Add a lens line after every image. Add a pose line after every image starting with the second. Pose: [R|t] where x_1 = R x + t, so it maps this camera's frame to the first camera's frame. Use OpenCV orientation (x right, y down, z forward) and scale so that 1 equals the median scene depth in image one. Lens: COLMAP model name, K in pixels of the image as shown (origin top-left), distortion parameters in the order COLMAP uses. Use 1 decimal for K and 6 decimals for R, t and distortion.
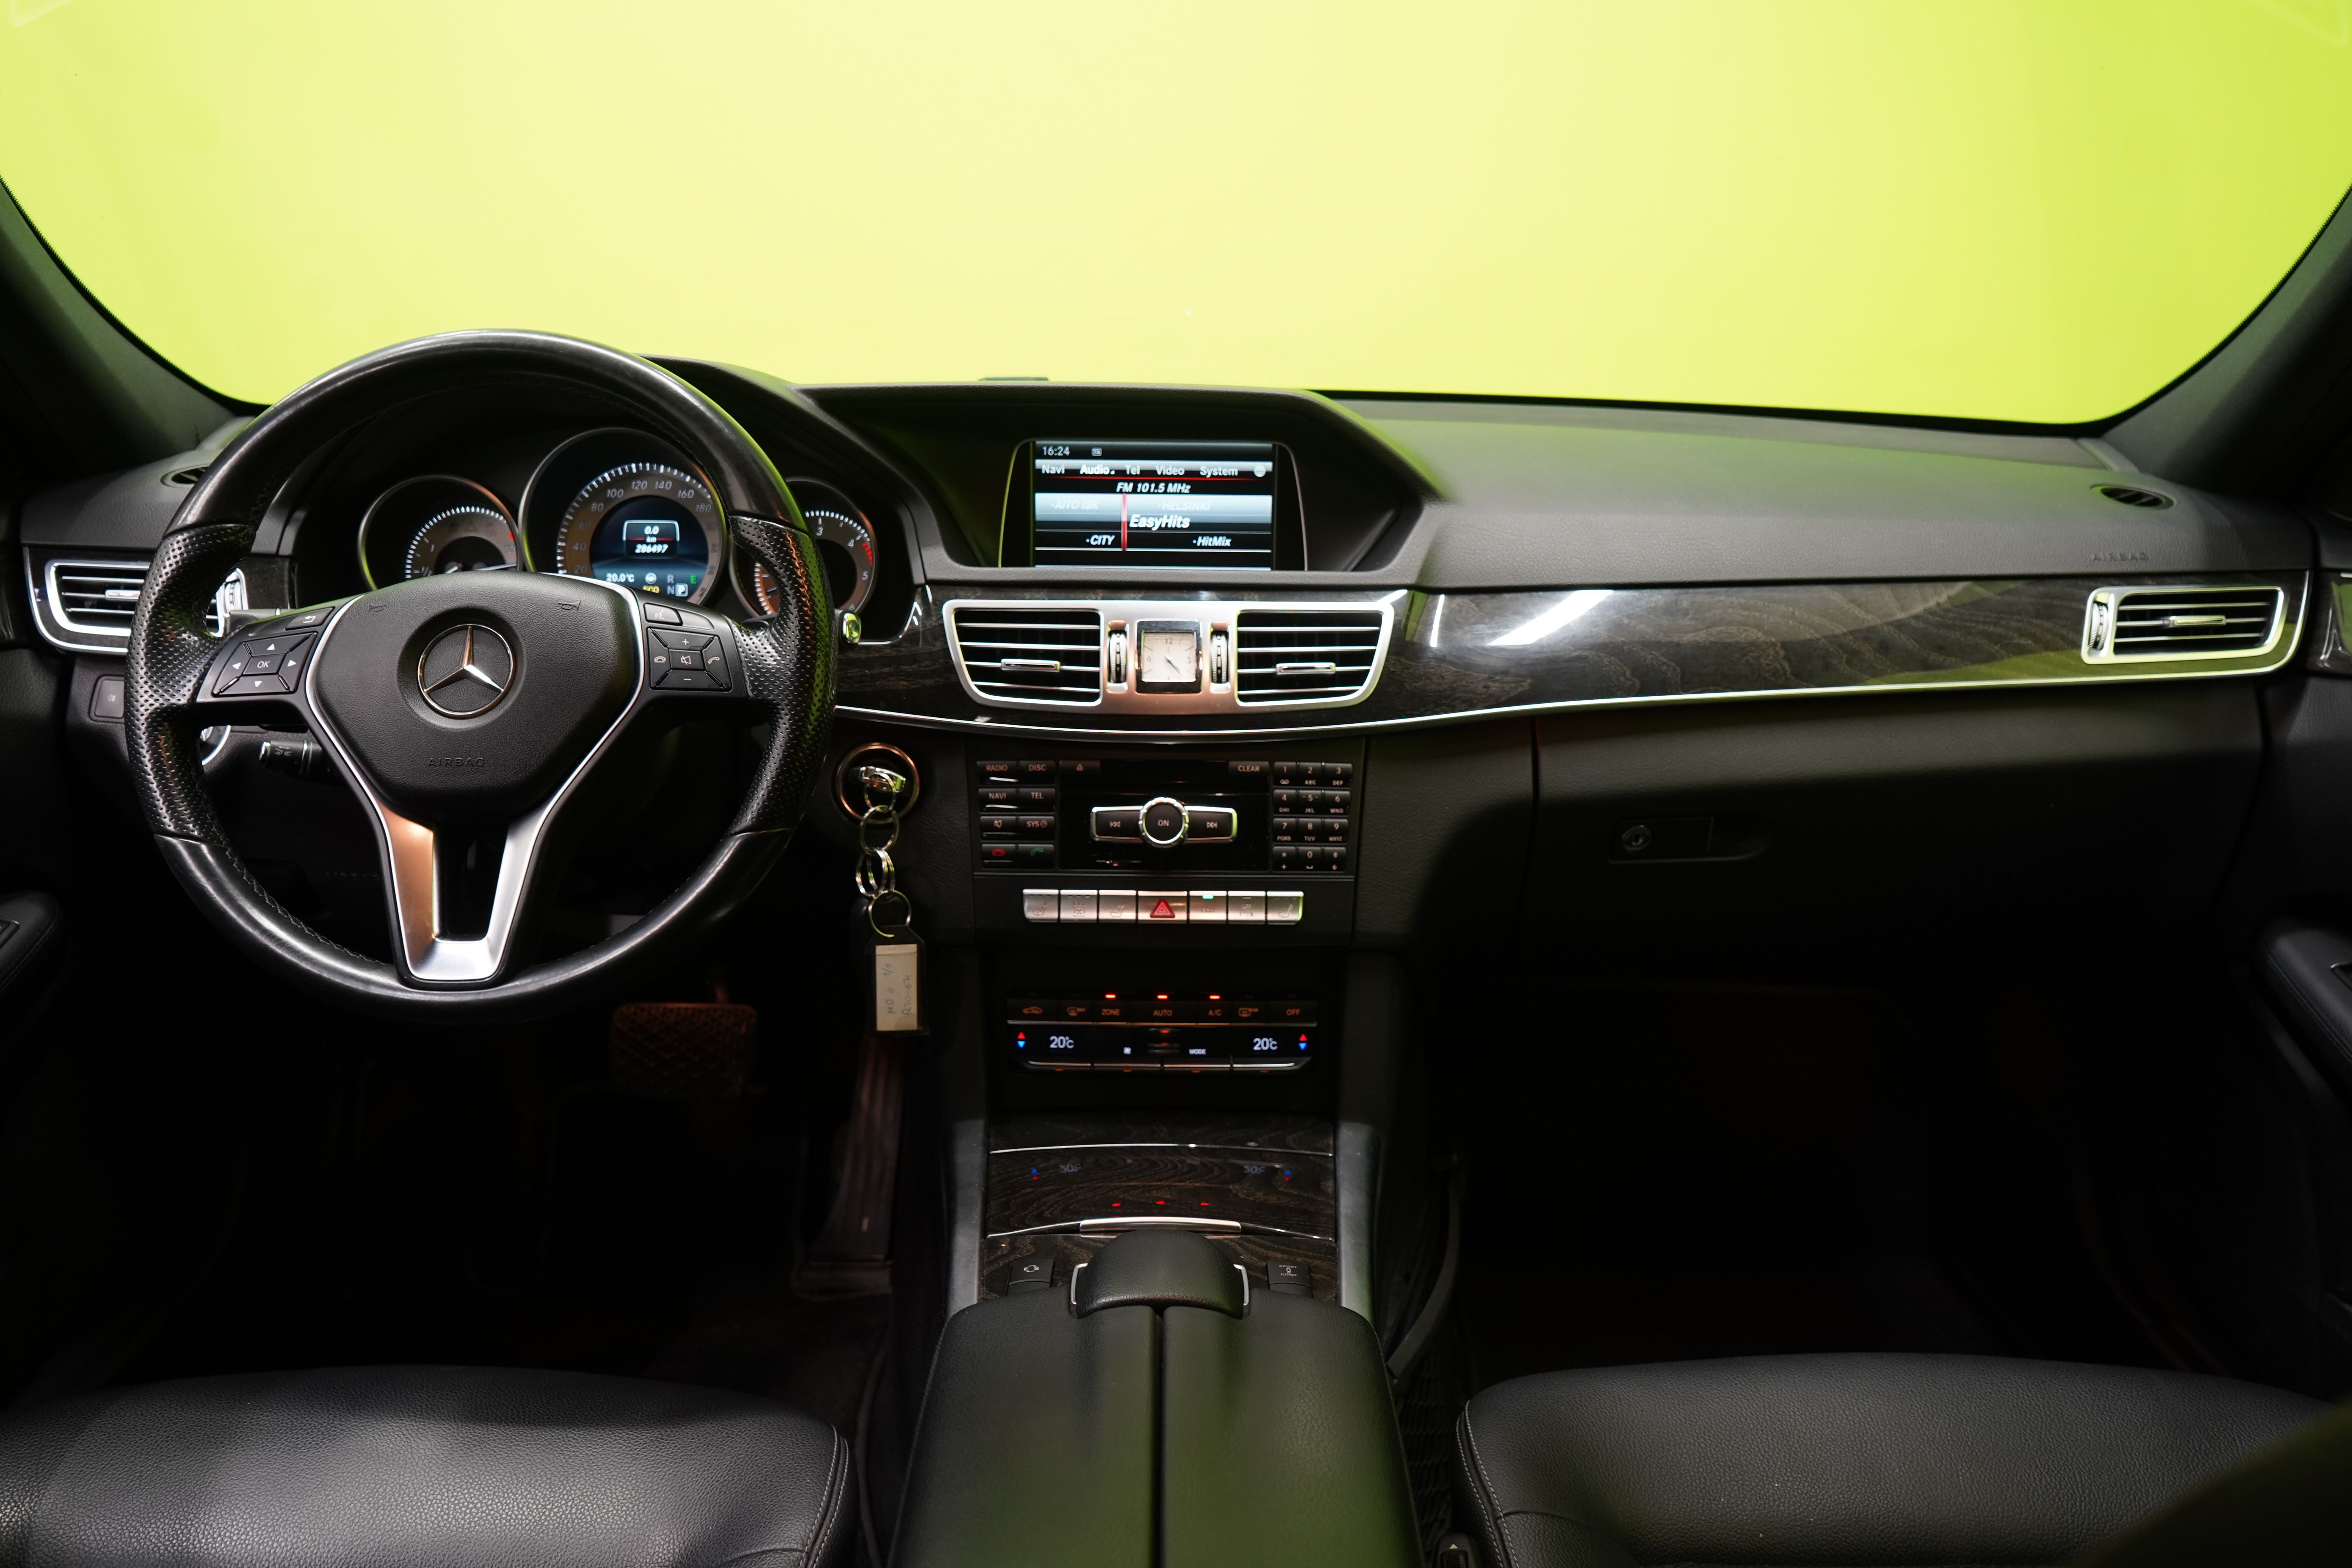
lens RADIAL K [[1867.3, 0, 1180.0], [0, 1867.3, 781.2], [0, 0, 1]] dist [0.010210, 0.001852]
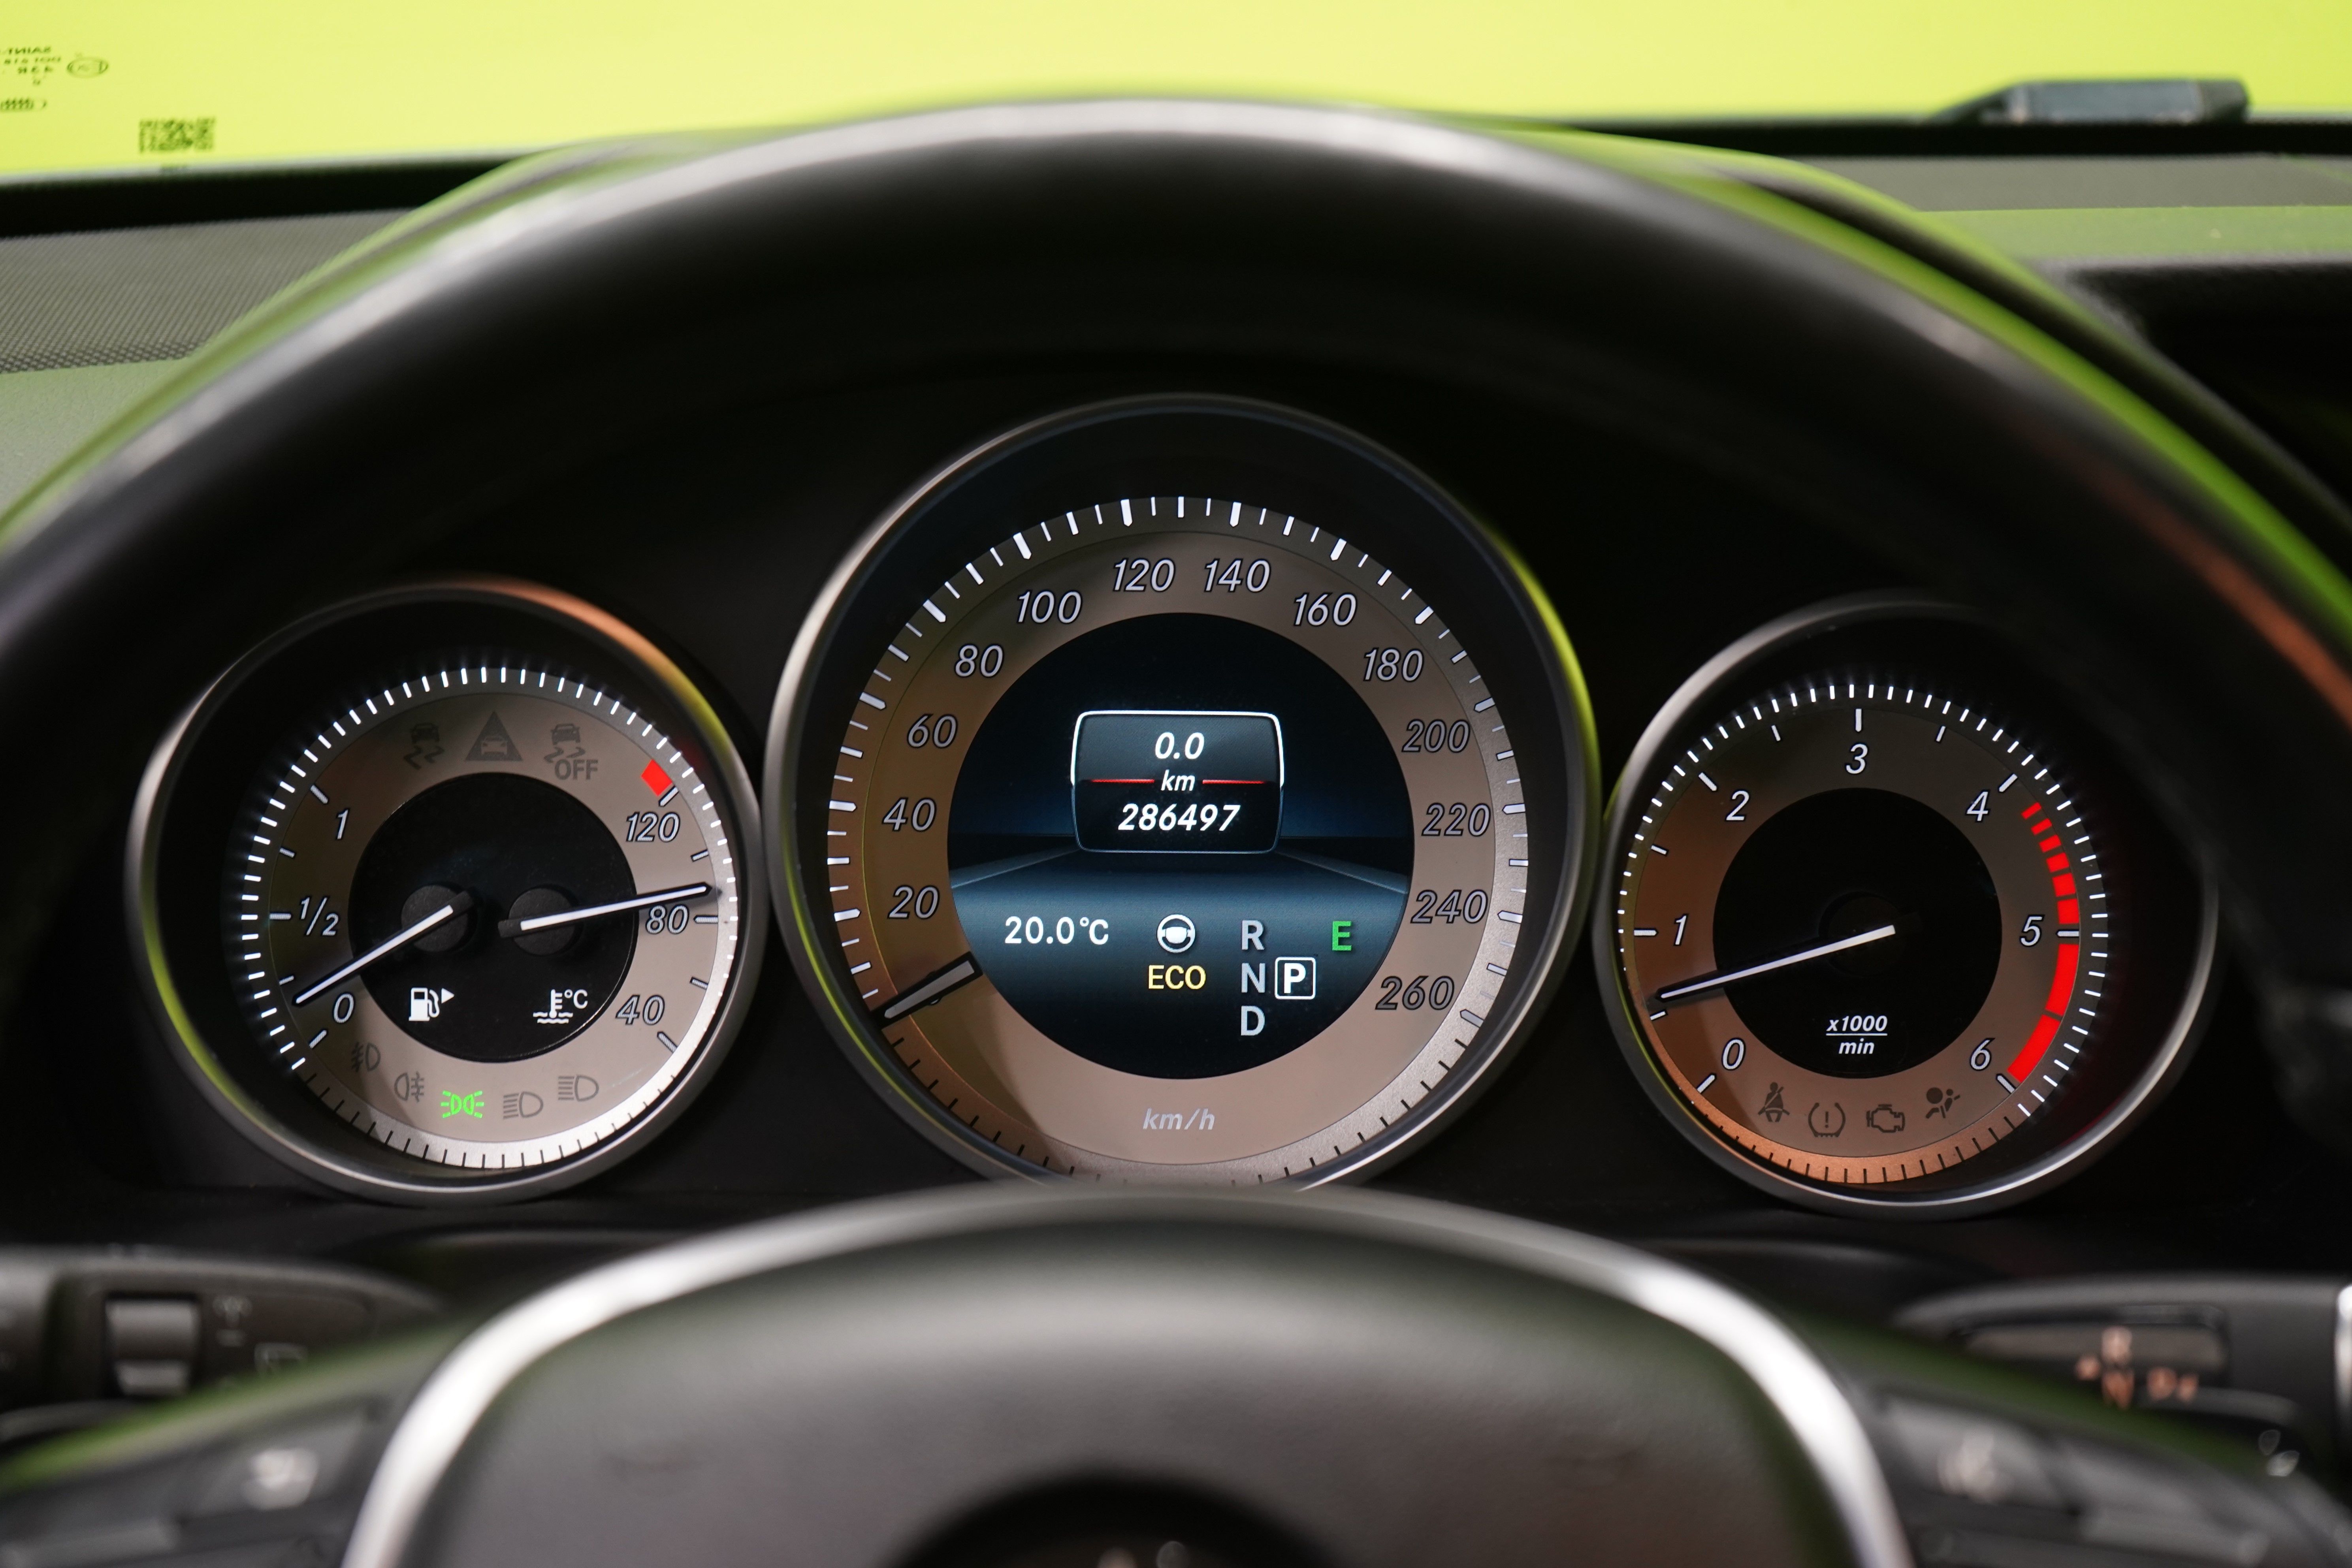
lens RADIAL K [[4413.4, 0, 1174.5], [0, 4413.4, 784.7], [0, 0, 1]] dist [-0.020550, 0.000000]
pose [[0.999994, -0.001664, -0.003141, -0.283192], [0.001645, 0.999979, -0.006328, -0.125894], [0.003151, 0.006323, 0.999975, 0.393428]]
